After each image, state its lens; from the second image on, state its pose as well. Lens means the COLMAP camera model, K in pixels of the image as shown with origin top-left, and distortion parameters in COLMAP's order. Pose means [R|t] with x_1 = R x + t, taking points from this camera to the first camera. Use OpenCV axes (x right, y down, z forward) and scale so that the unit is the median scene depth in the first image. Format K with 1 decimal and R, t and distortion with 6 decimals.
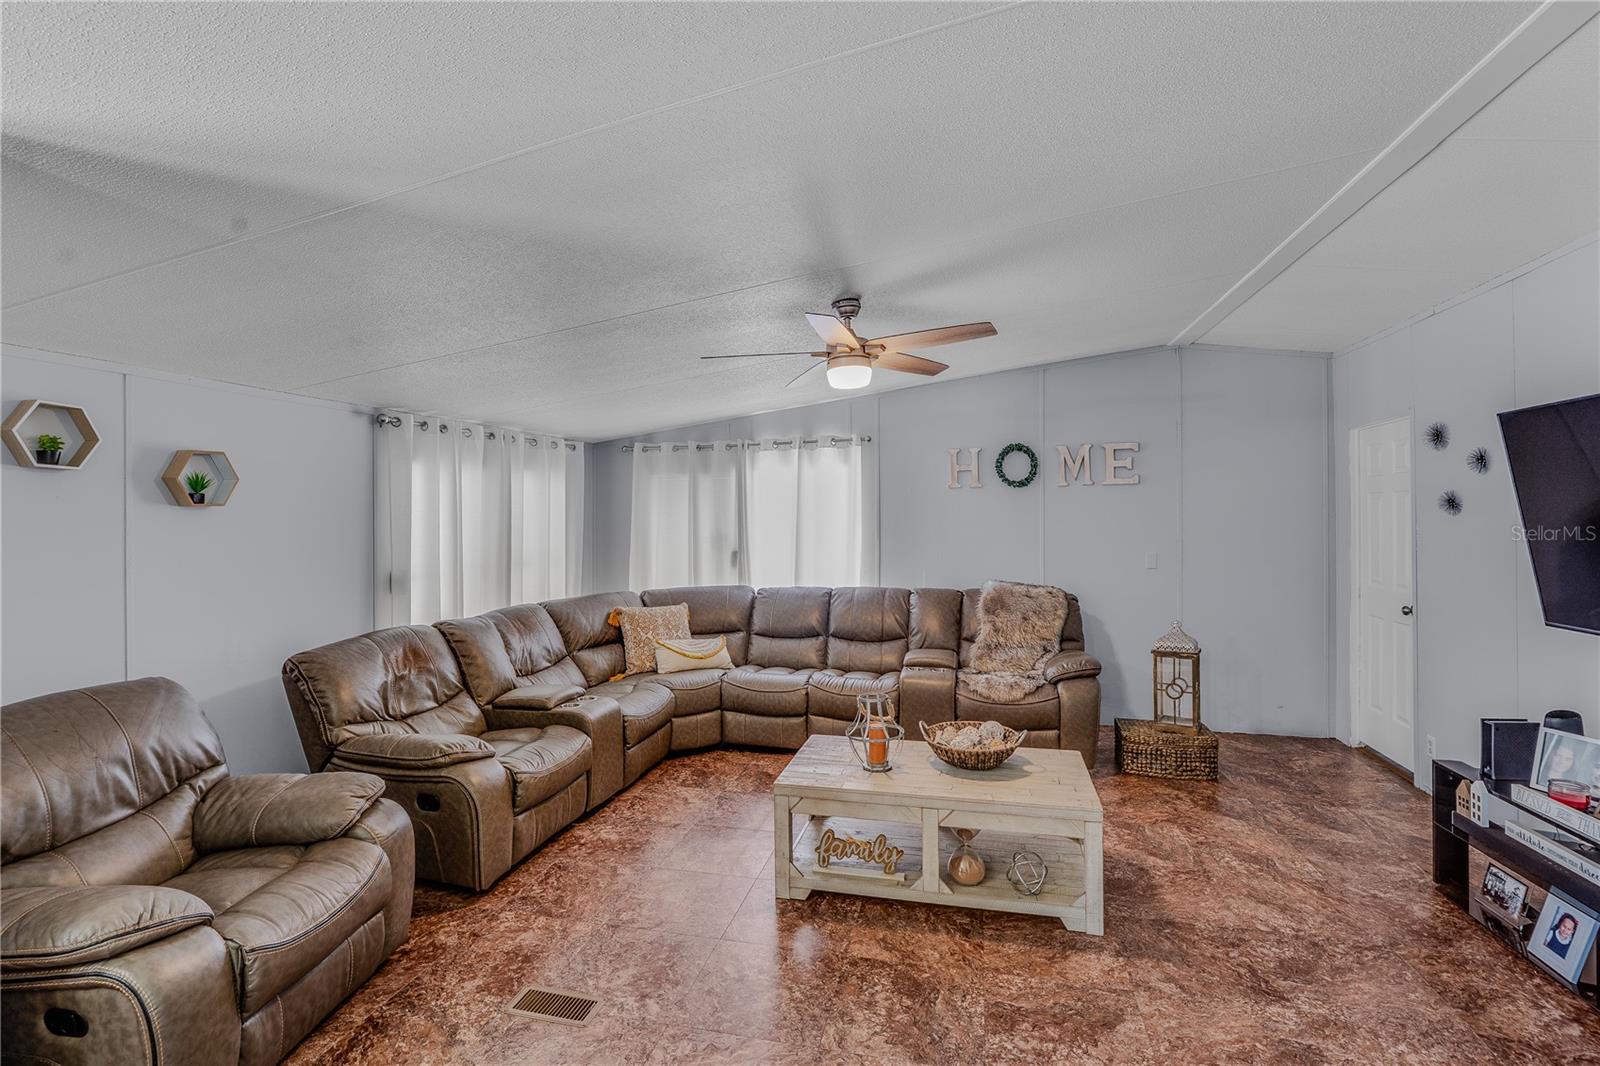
lens RADIAL K [[724.8, 0, 803.3], [0, 724.8, 517.1], [0, 0, 1]] dist [0.000091, -0.000064]
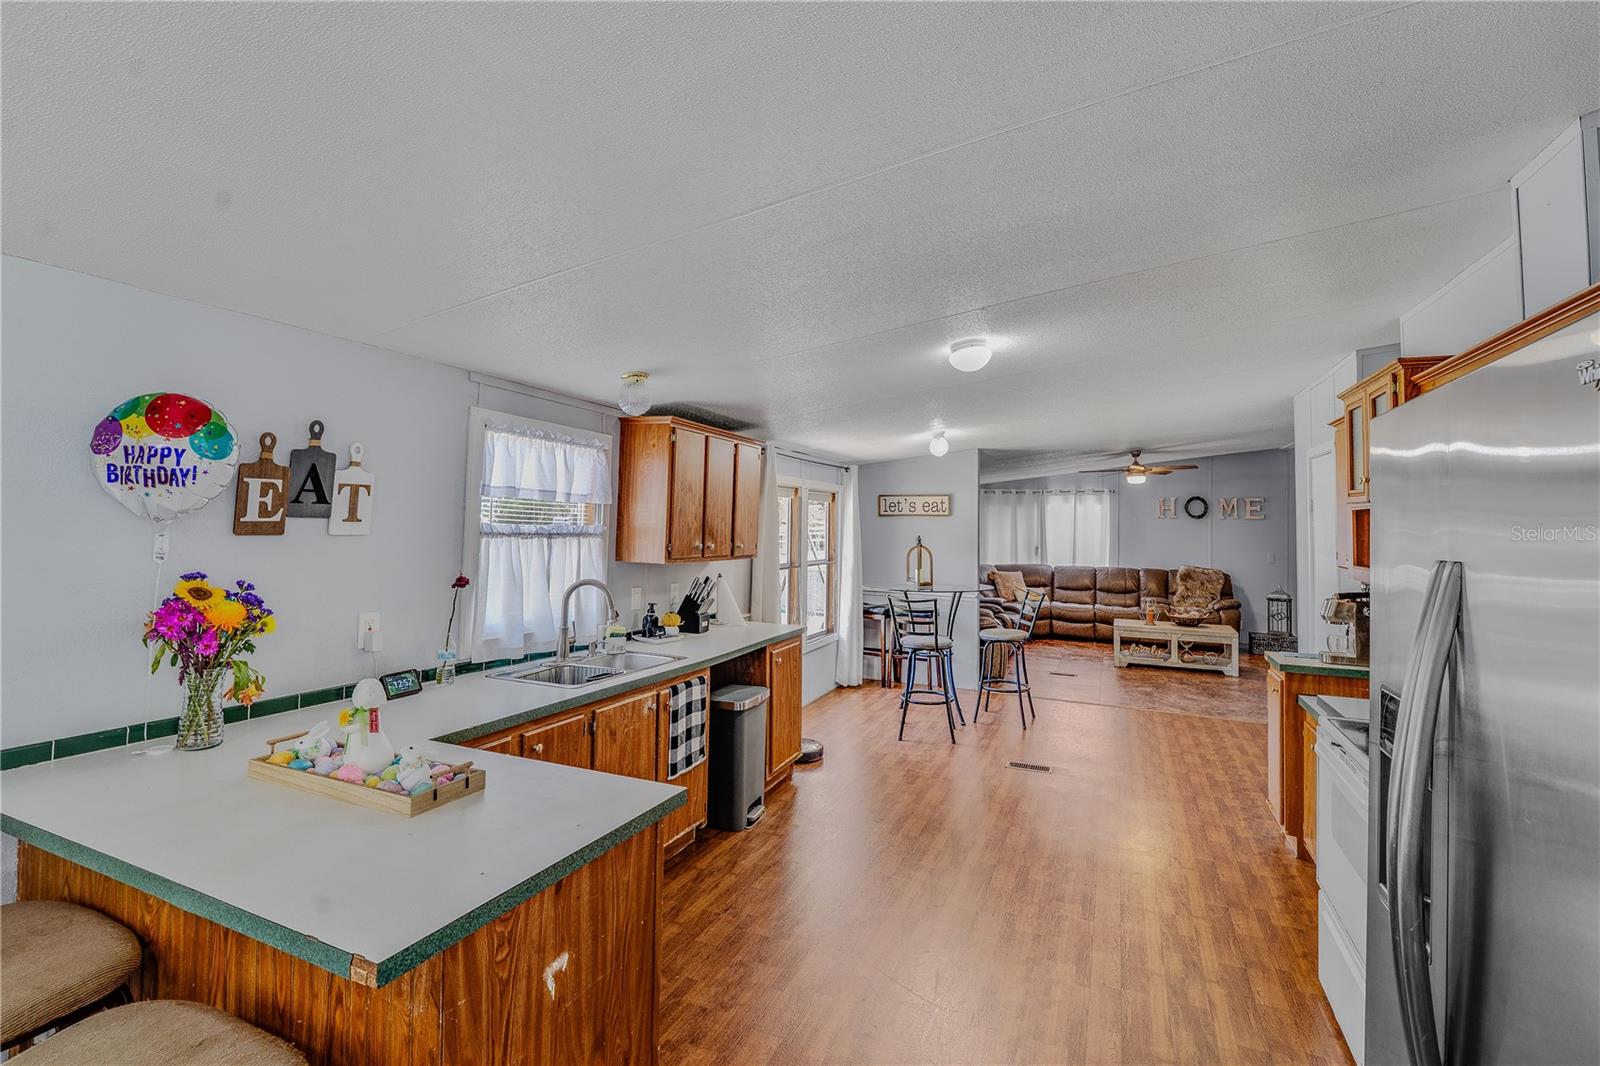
lens RADIAL K [[740.3, 0, 796.8], [0, 740.3, 494.6], [0, 0, 1]] dist [-0.000362, -0.000238]
pose [[0.985662, 0.024739, -0.166908, -0.451286], [-0.031354, 0.998819, -0.037112, 0.001164], [0.165792, 0.041814, 0.985274, -1.186370]]
